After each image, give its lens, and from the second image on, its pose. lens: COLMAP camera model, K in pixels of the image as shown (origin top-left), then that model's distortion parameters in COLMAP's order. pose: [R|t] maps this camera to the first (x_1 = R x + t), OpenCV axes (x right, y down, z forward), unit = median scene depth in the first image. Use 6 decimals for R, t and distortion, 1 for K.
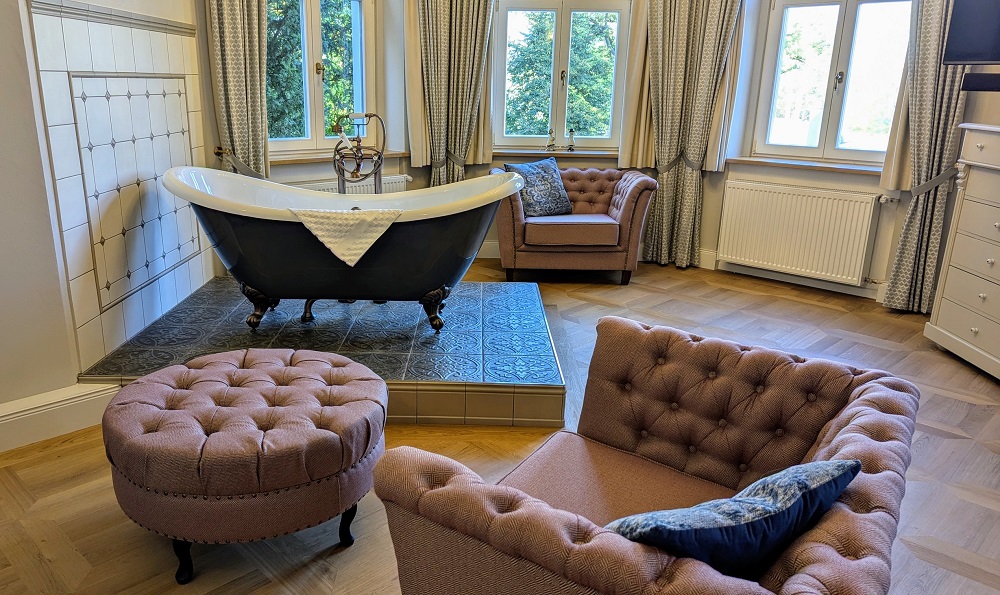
lens RADIAL K [[765.0, 0, 480.4], [0, 765.0, 311.1], [0, 0, 1]] dist [0.059458, -0.046127]
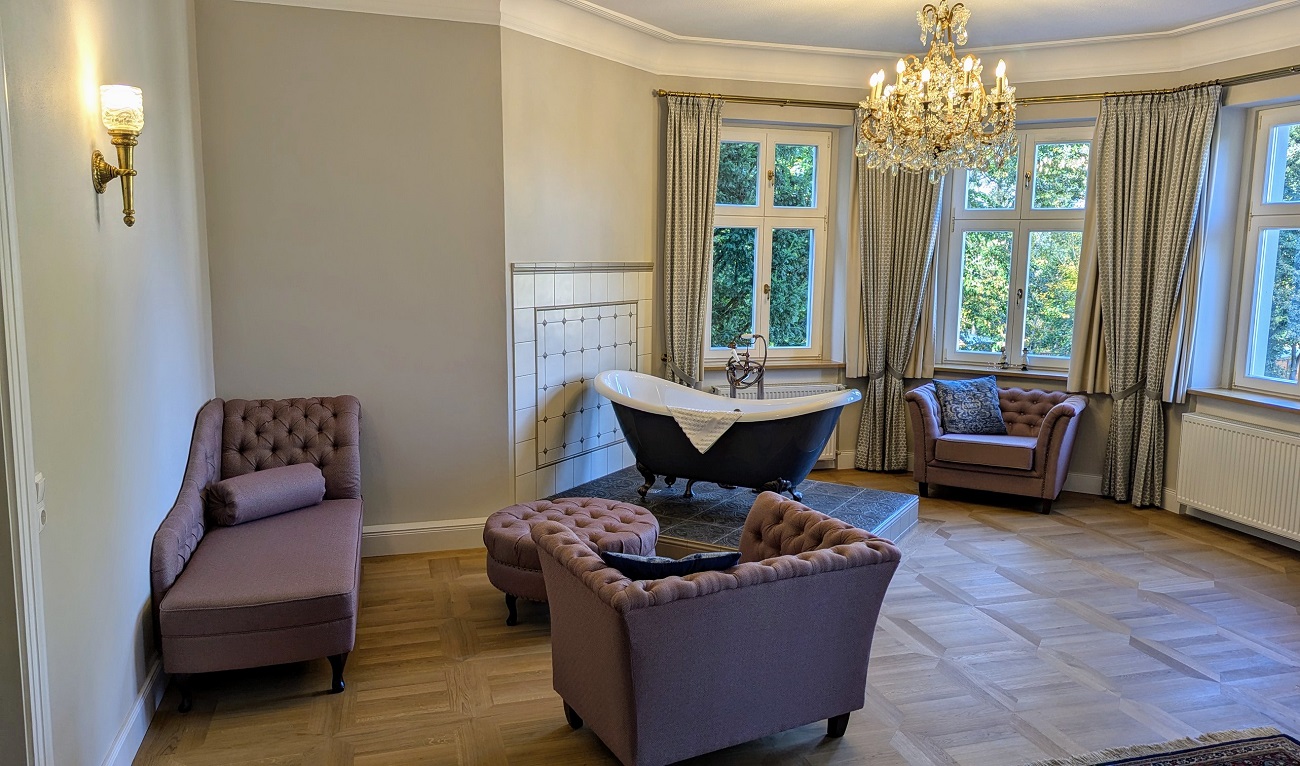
lens RADIAL K [[994.5, 0, 650.4], [0, 994.5, 391.2], [0, 0, 1]] dist [0.059458, -0.046127]
pose [[0.868126, 0.063914, -0.492212, 0.462312], [-0.139458, 0.983135, -0.118306, 0.039045], [0.476349, 0.171348, 0.862399, -0.399361]]
